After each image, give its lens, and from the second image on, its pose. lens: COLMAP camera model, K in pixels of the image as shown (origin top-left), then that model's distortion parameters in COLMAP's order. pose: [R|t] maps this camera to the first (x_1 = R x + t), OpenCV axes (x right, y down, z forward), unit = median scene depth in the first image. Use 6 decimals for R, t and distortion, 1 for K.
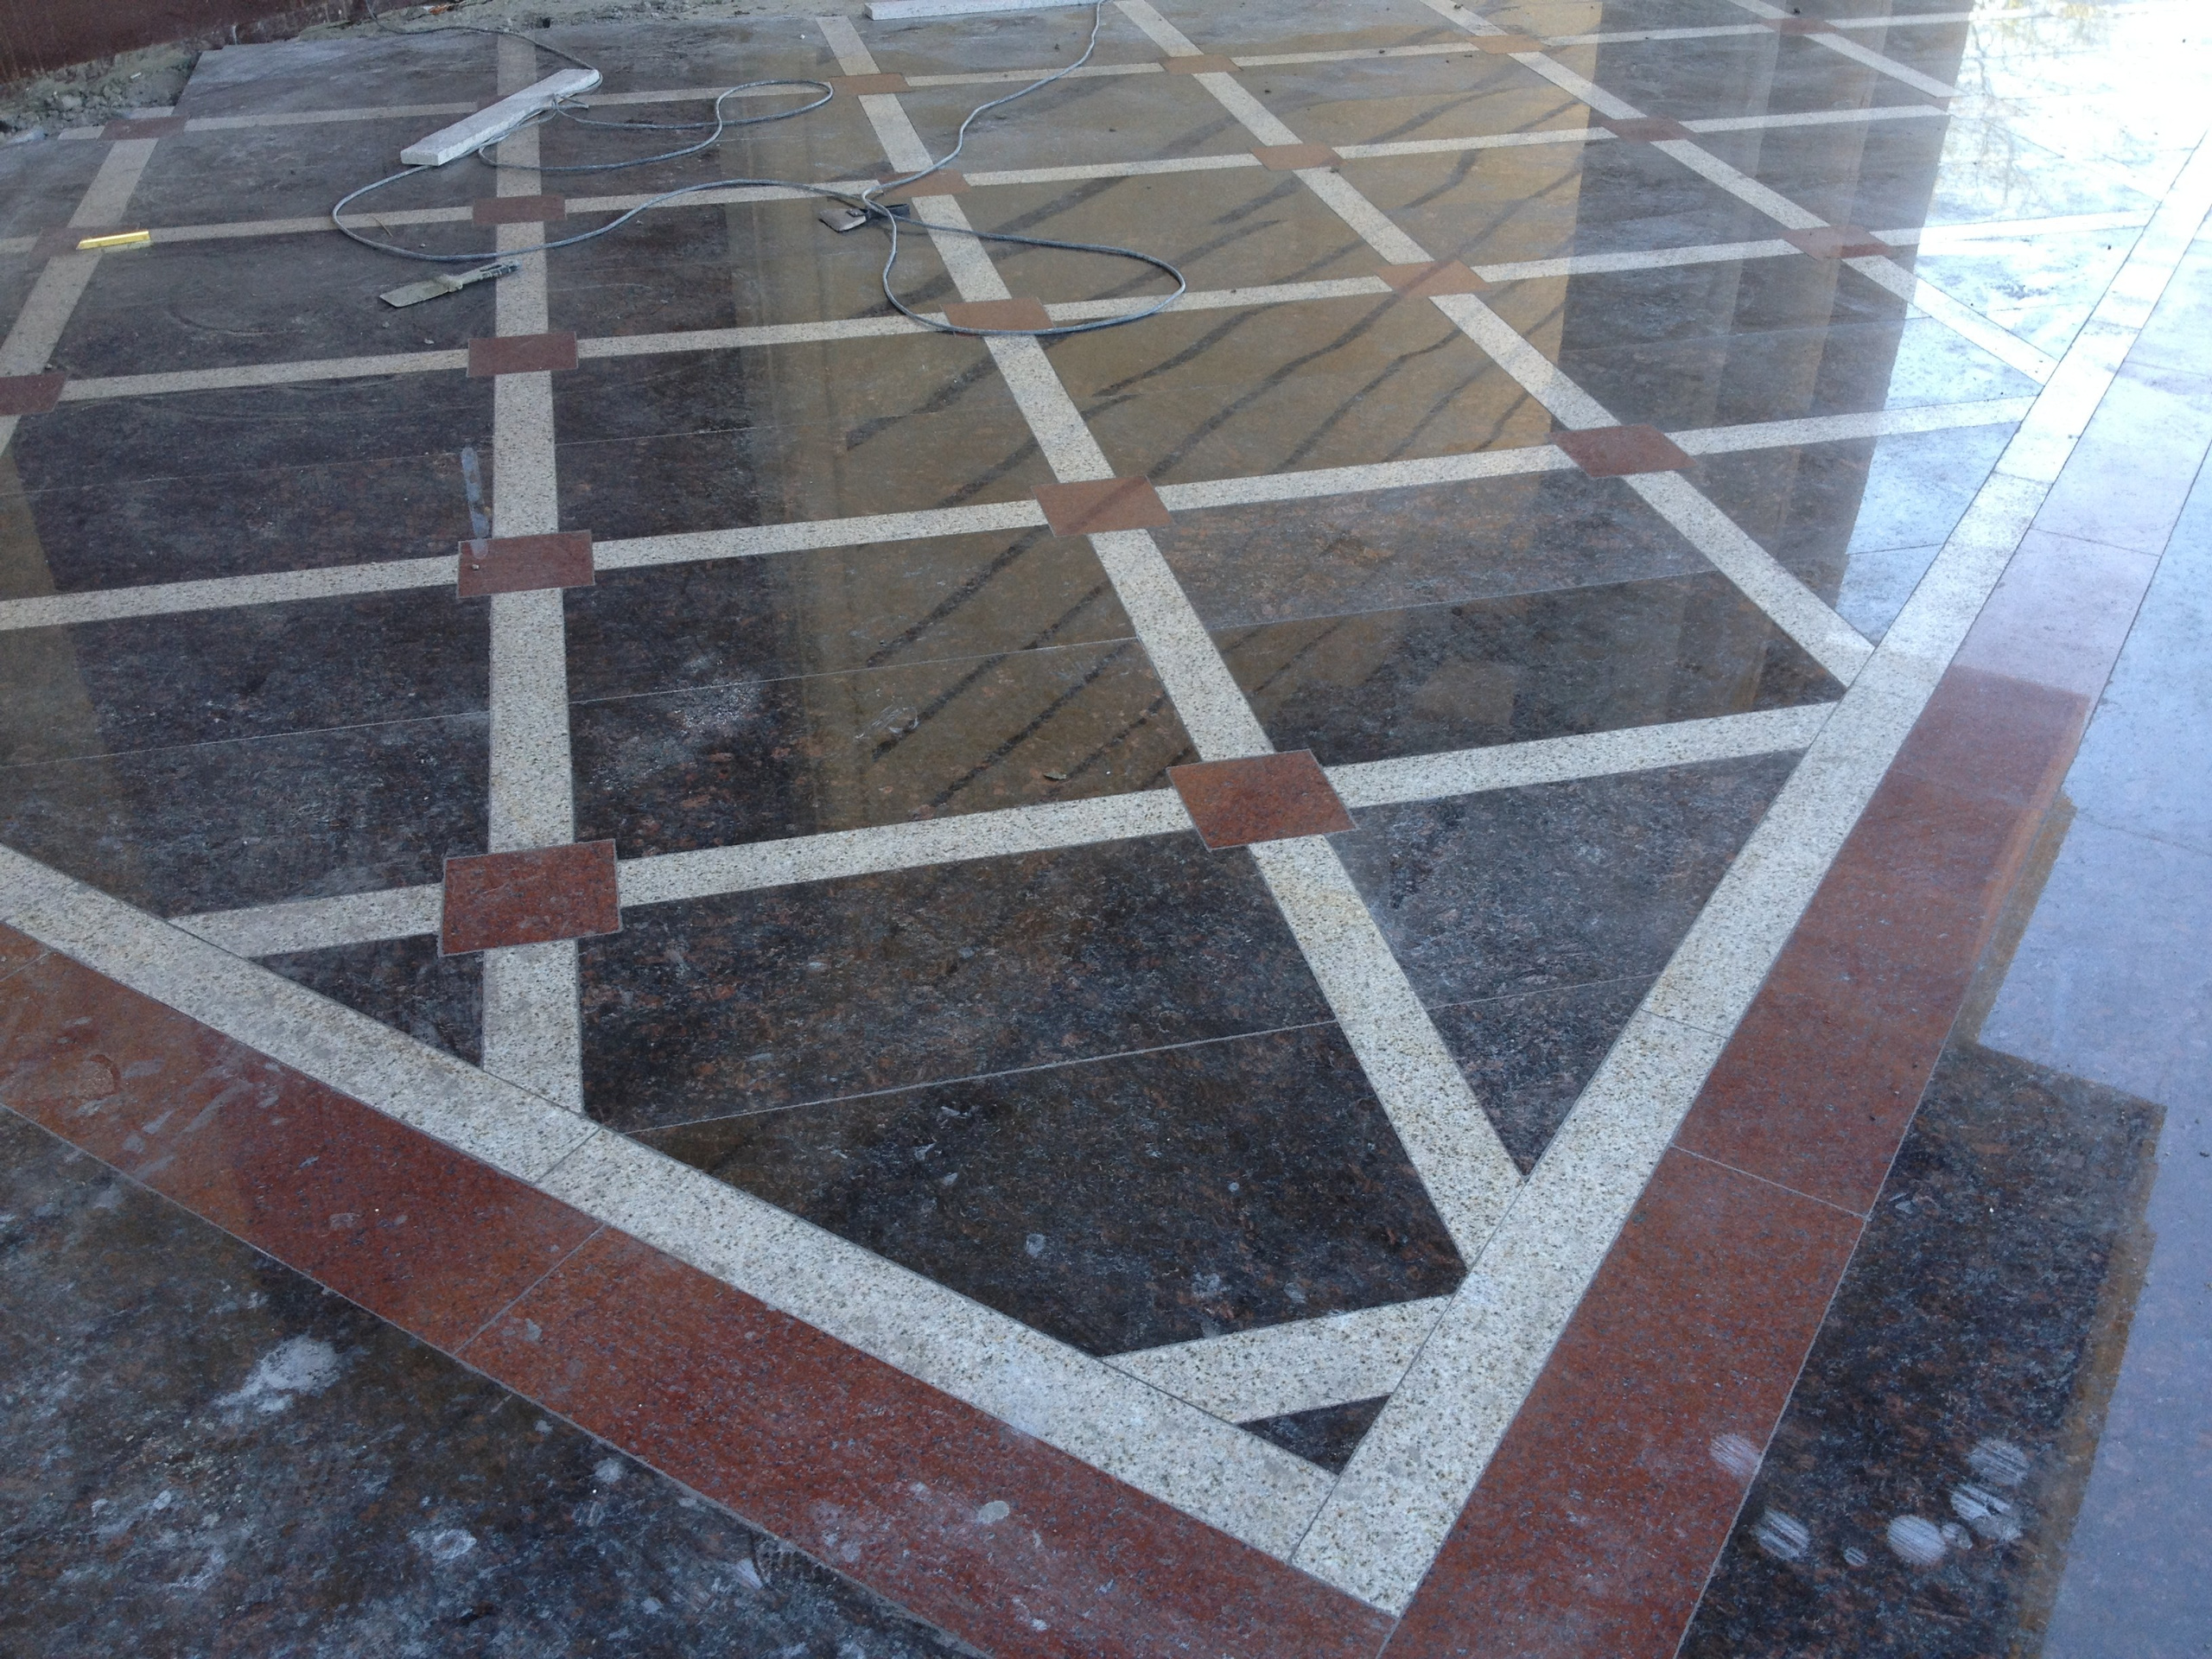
lens RADIAL K [[2059.0, 0, 1099.7], [0, 2059.0, 792.6], [0, 0, 1]] dist [0.136225, -0.300393]
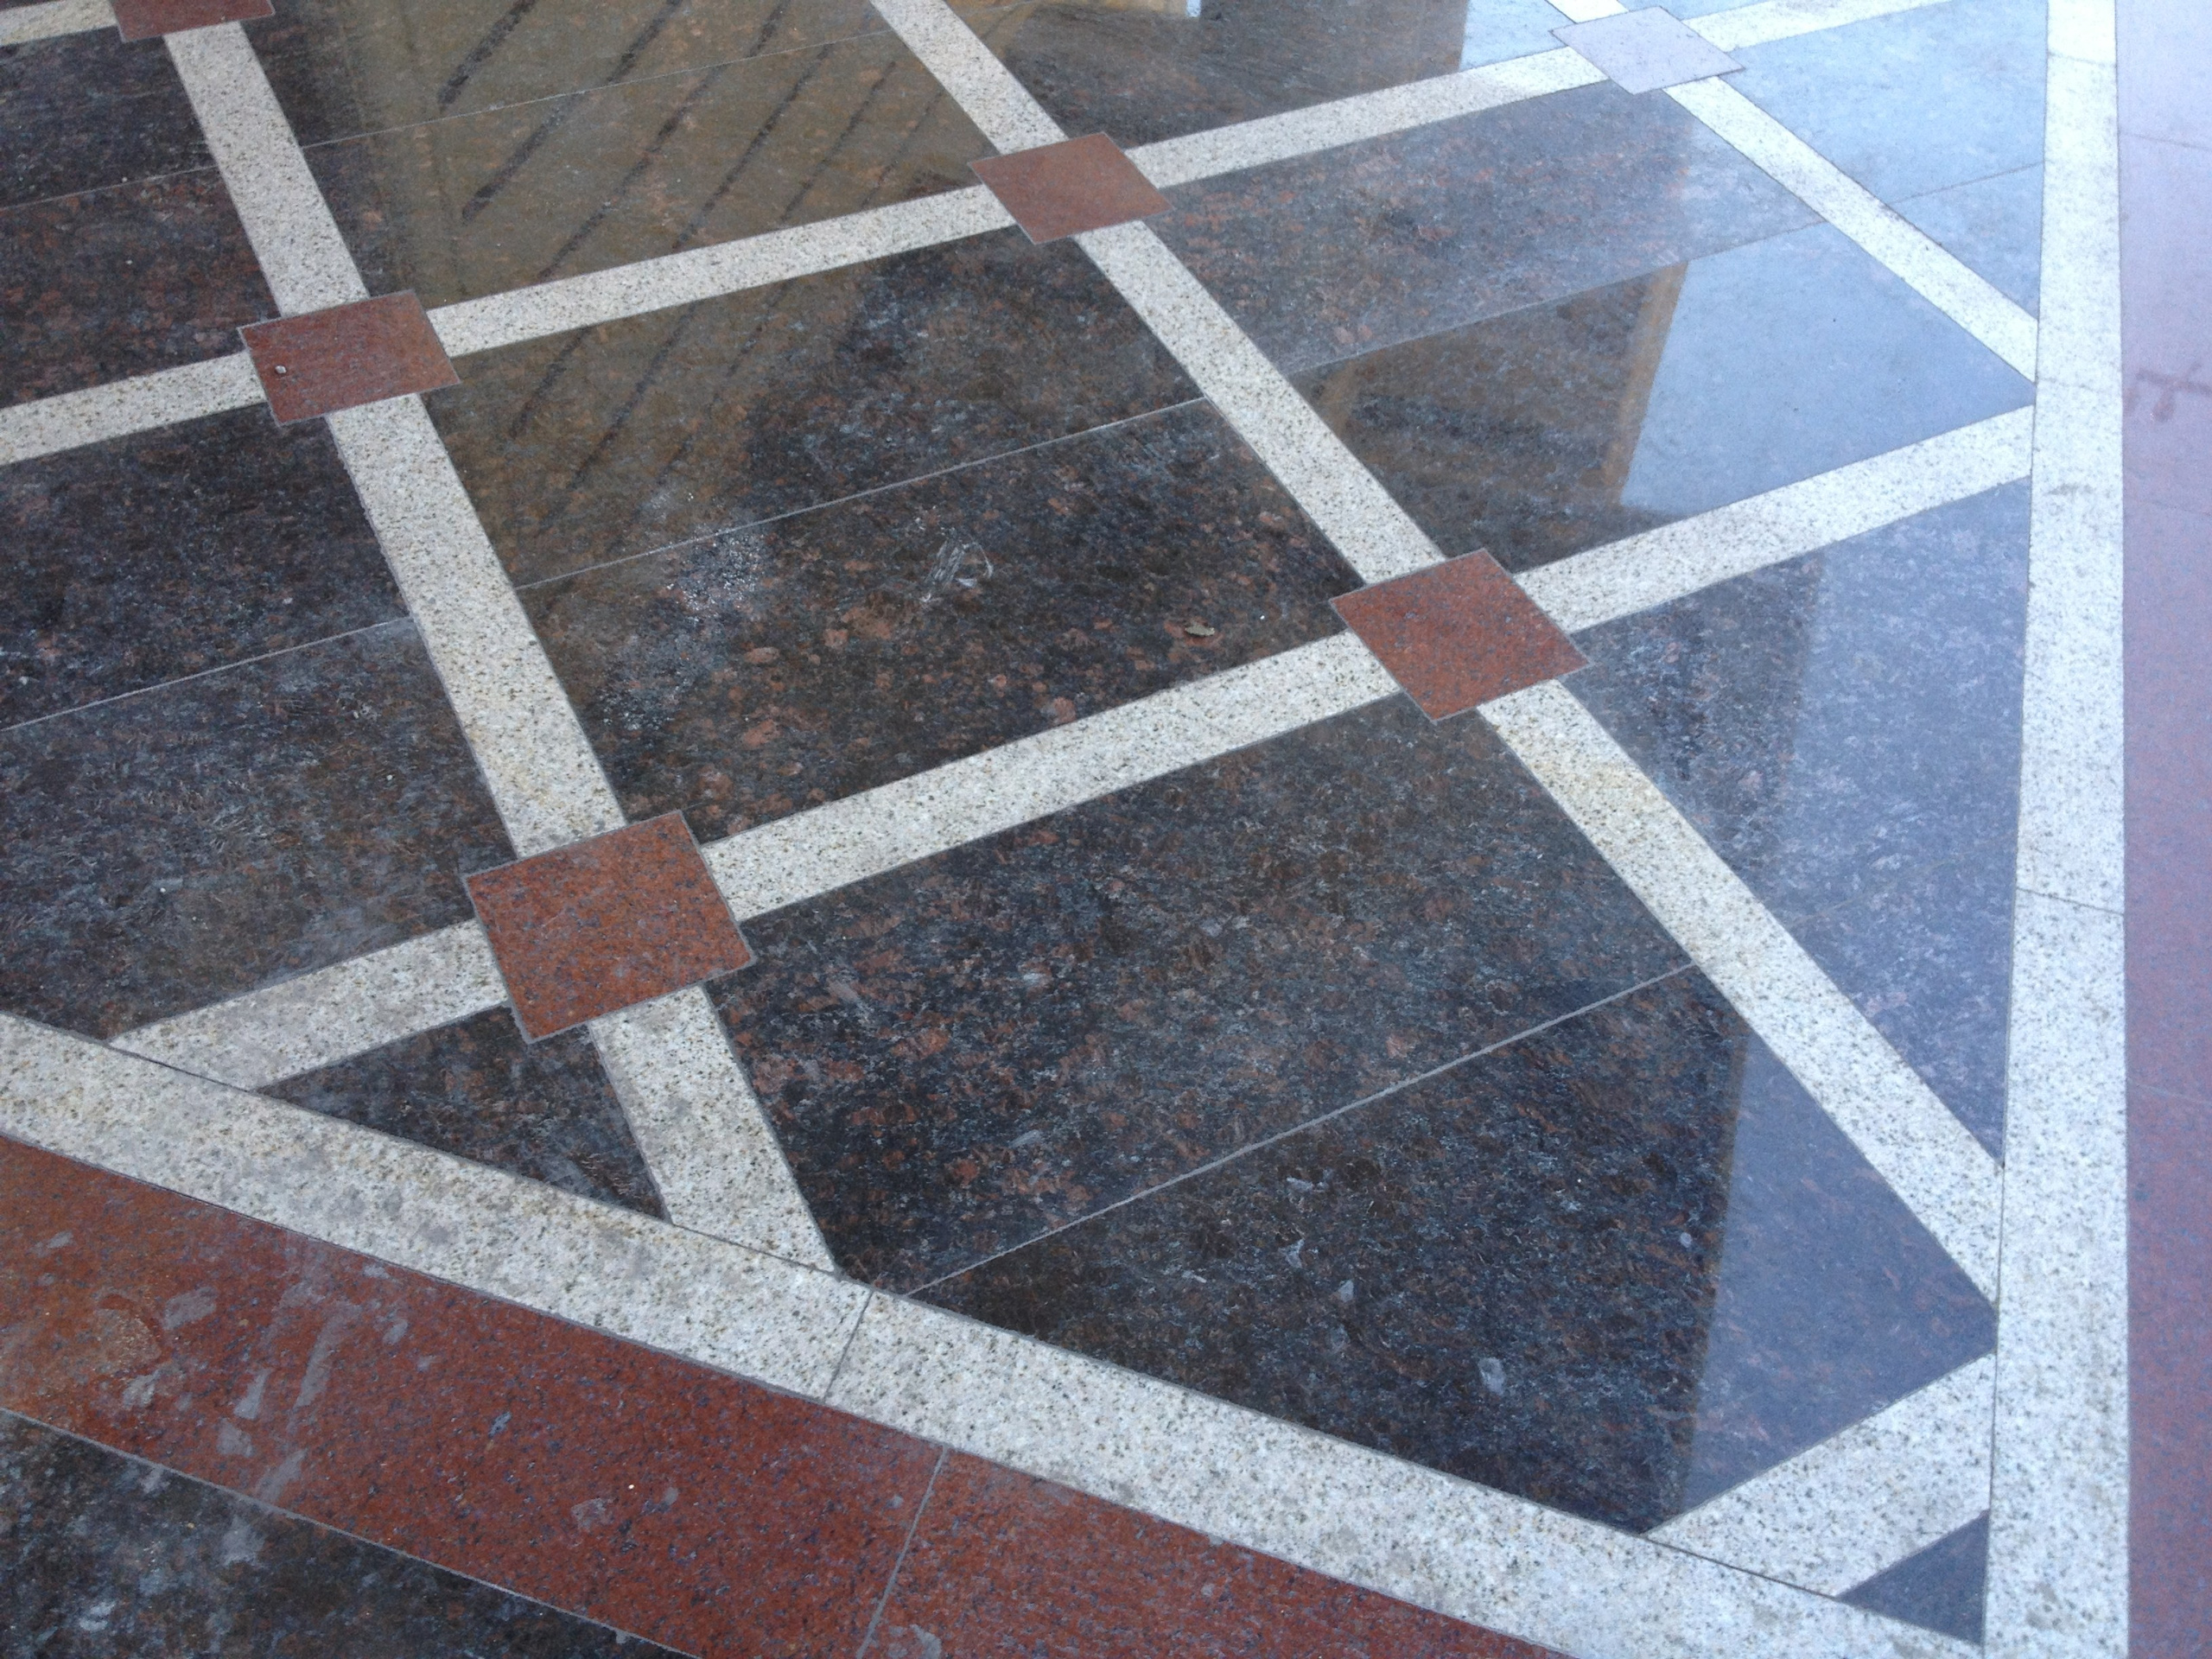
lens RADIAL K [[2059.0, 0, 1099.7], [0, 2059.0, 792.6], [0, 0, 1]] dist [0.136225, -0.300393]
pose [[0.969857, -0.146443, 0.194760, -0.261192], [0.089618, 0.957612, 0.273766, -0.198638], [-0.226596, -0.248060, 0.941871, 0.291067]]
